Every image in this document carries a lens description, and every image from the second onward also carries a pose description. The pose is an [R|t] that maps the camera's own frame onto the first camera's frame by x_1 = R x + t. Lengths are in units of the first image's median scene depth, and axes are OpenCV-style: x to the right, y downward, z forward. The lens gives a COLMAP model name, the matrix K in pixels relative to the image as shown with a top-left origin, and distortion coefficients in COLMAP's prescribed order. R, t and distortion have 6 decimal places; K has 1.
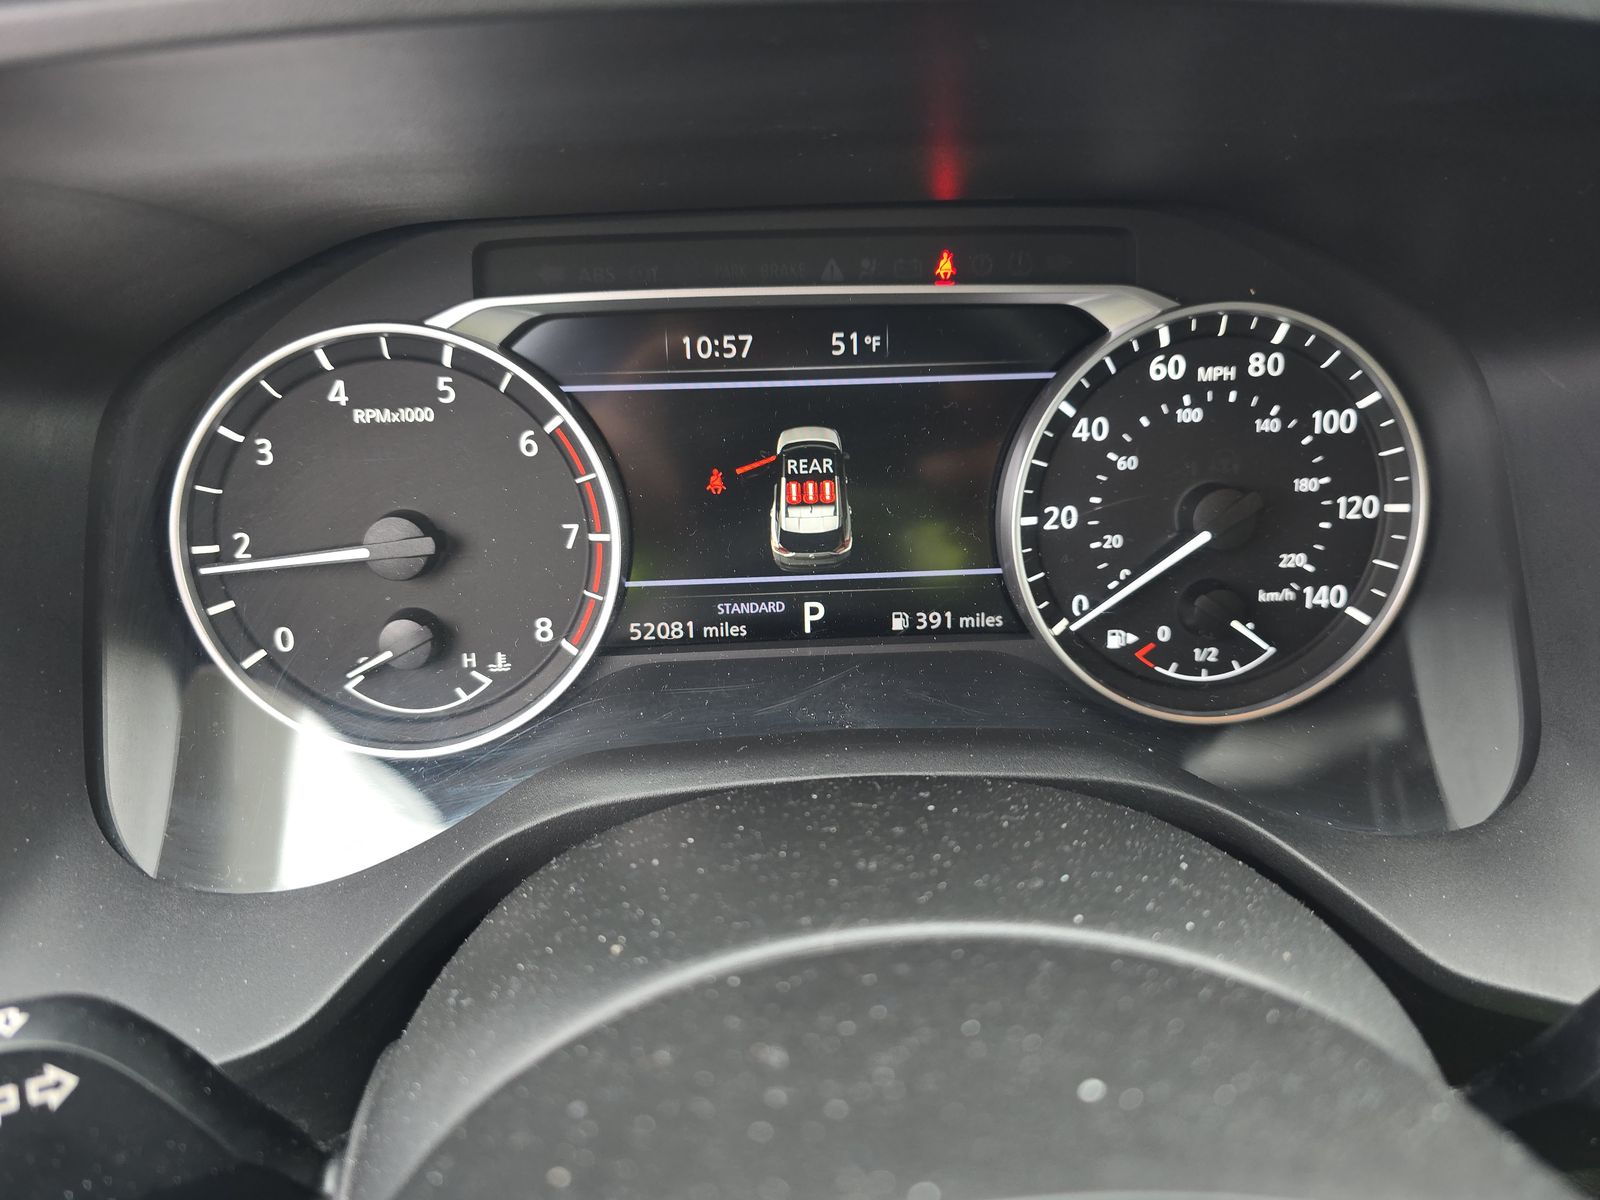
lens RADIAL K [[1137.2, 0, 800.0], [0, 1137.2, 600.0], [0, 0, 1]] dist [-0.017622, -0.000295]
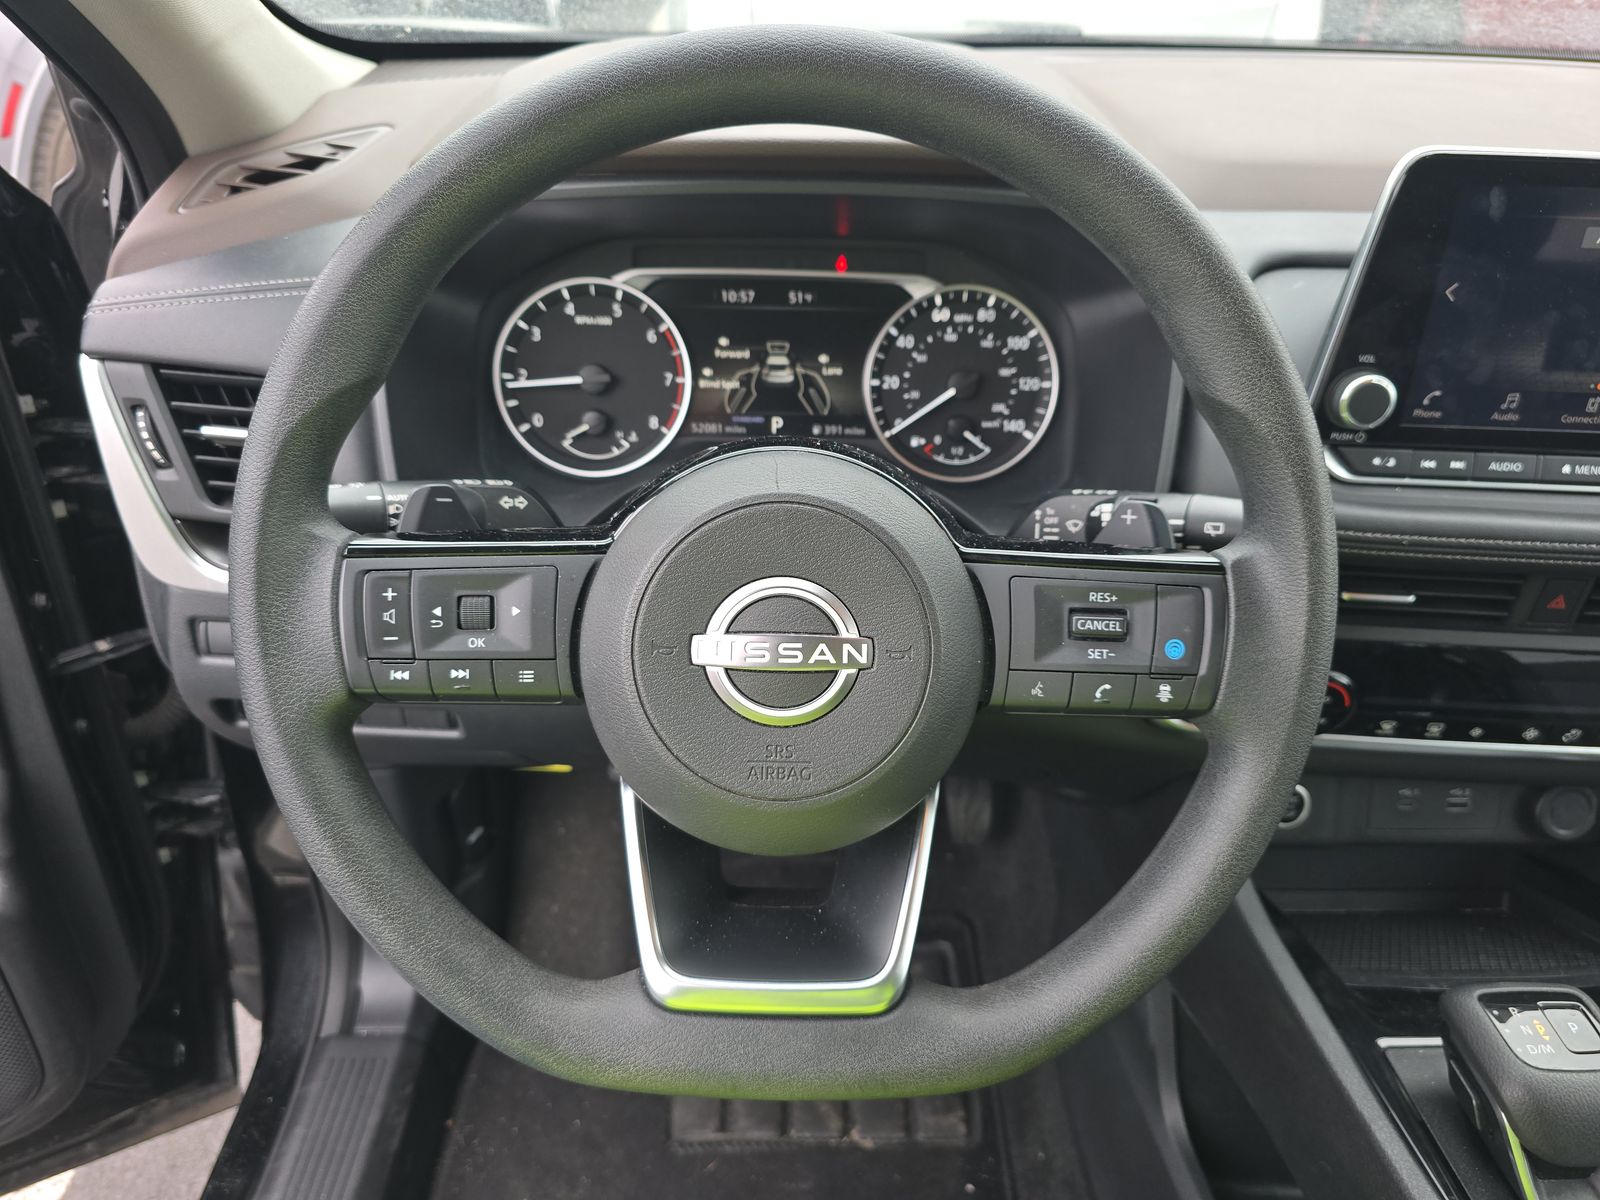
lens RADIAL K [[1094.6, 0, 800.0], [0, 1094.6, 600.0], [0, 0, 1]] dist [-0.000076, -0.000435]
pose [[0.996516, 0.059362, -0.058586, 0.208190], [-0.057724, 0.997904, 0.029263, 0.299156], [0.060200, -0.025780, 0.997853, -1.142210]]
